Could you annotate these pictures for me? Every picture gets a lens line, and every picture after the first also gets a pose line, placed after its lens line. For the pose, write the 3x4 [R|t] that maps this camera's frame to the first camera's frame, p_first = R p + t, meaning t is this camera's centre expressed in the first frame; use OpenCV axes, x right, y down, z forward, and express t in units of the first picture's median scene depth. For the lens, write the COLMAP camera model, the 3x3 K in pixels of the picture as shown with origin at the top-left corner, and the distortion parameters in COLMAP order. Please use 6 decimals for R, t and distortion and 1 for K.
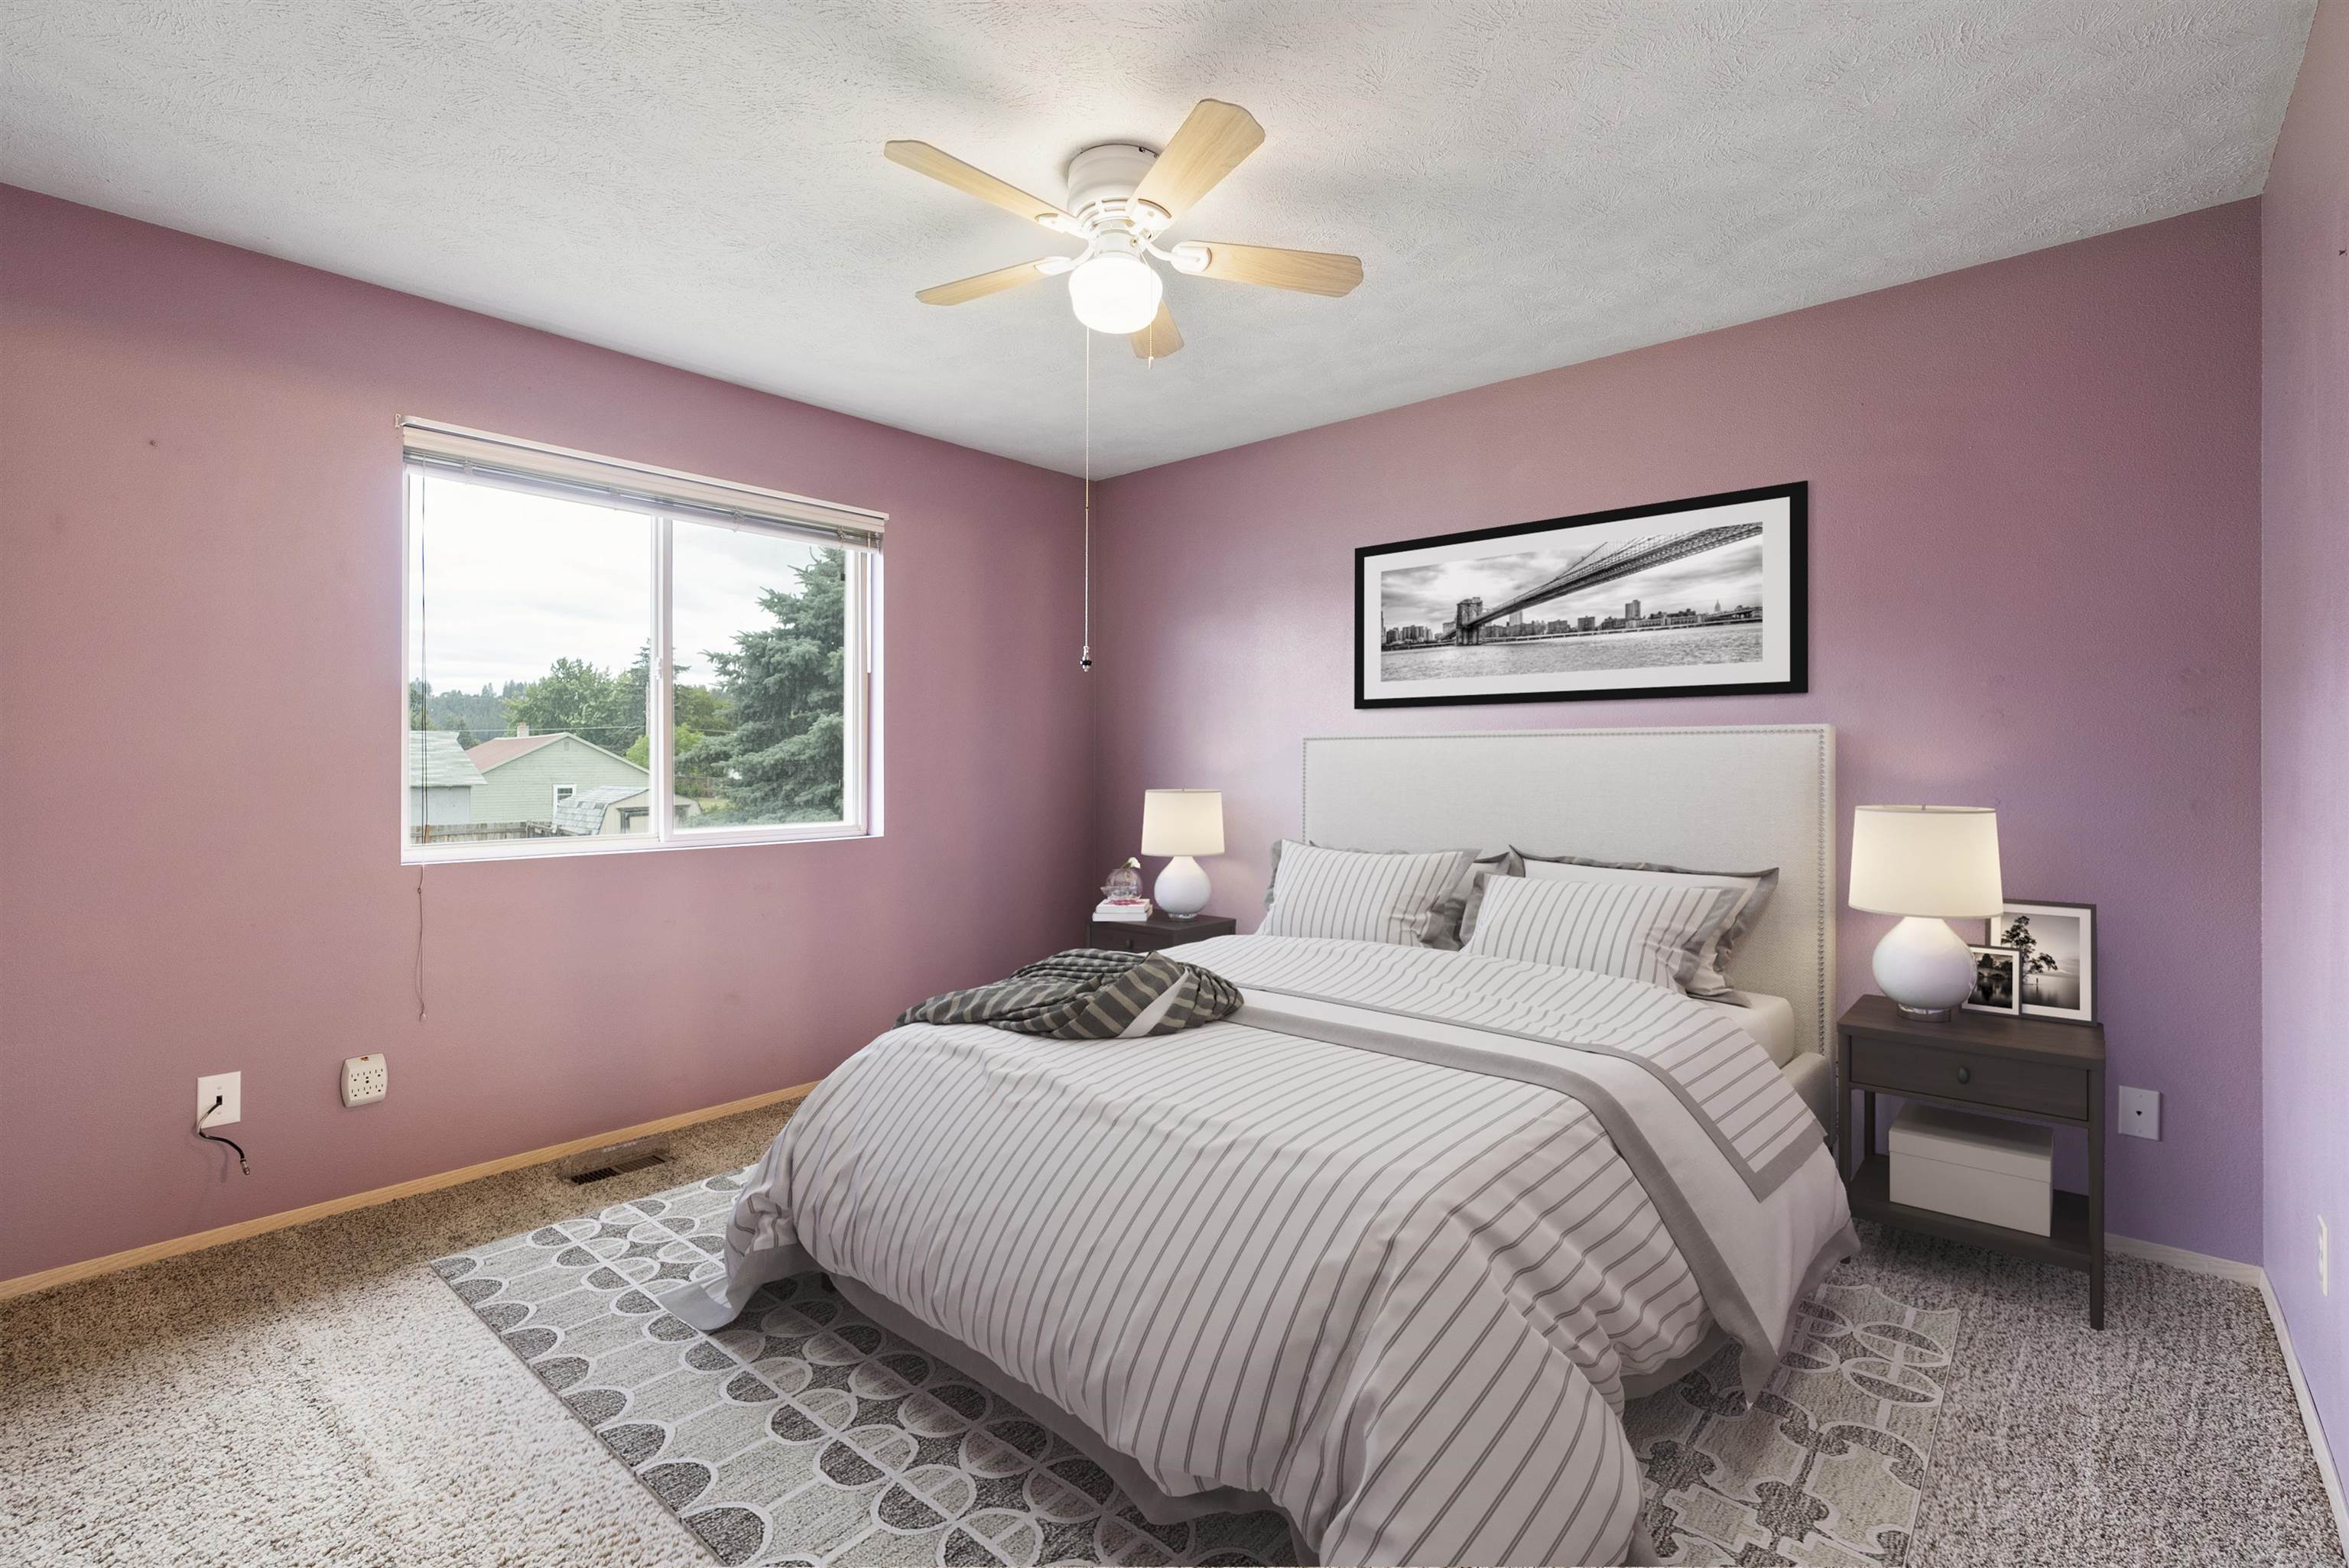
lens RADIAL K [[1070.0, 0, 1172.4], [0, 1070.0, 771.0], [0, 0, 1]] dist [0.000081, 0.000058]
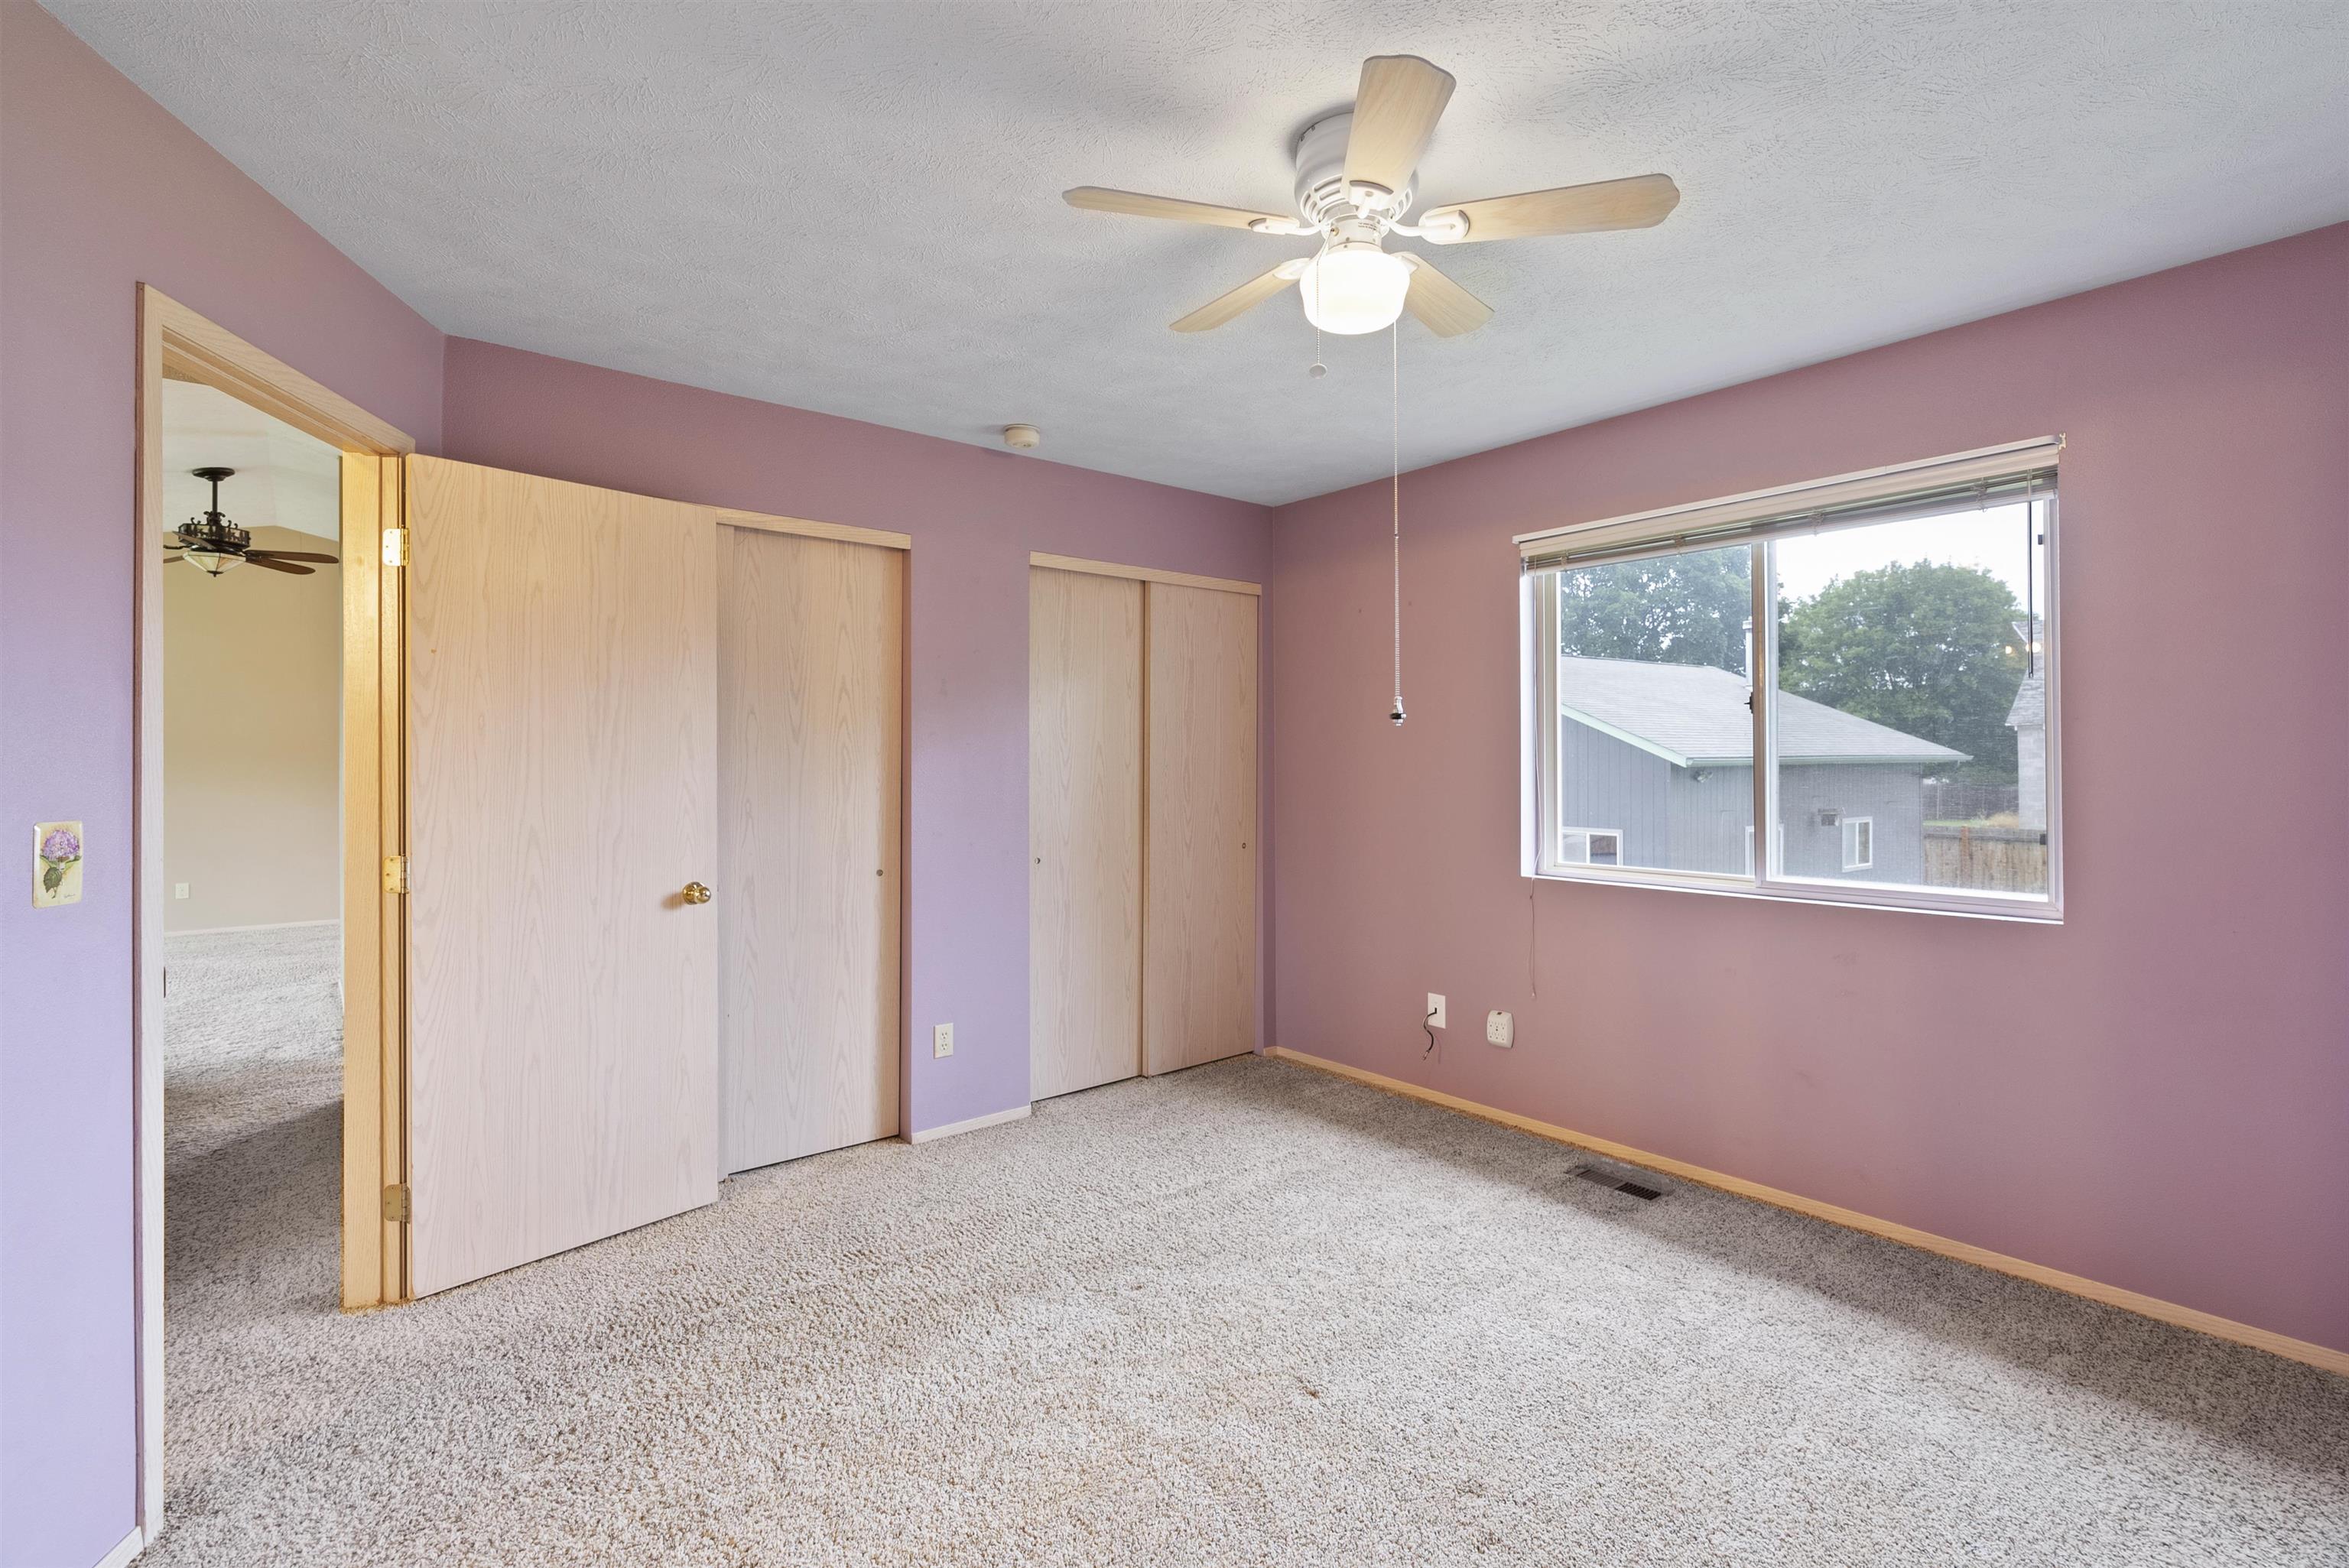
lens RADIAL K [[1050.6, 0, 1172.3], [0, 1050.6, 762.1], [0, 0, 1]] dist [-0.001084, -0.000221]
pose [[-0.177506, -0.001583, -0.984118, 0.702741], [0.000286, 0.999999, -0.001660, -0.057395], [0.984120, -0.000576, -0.177505, 0.878986]]
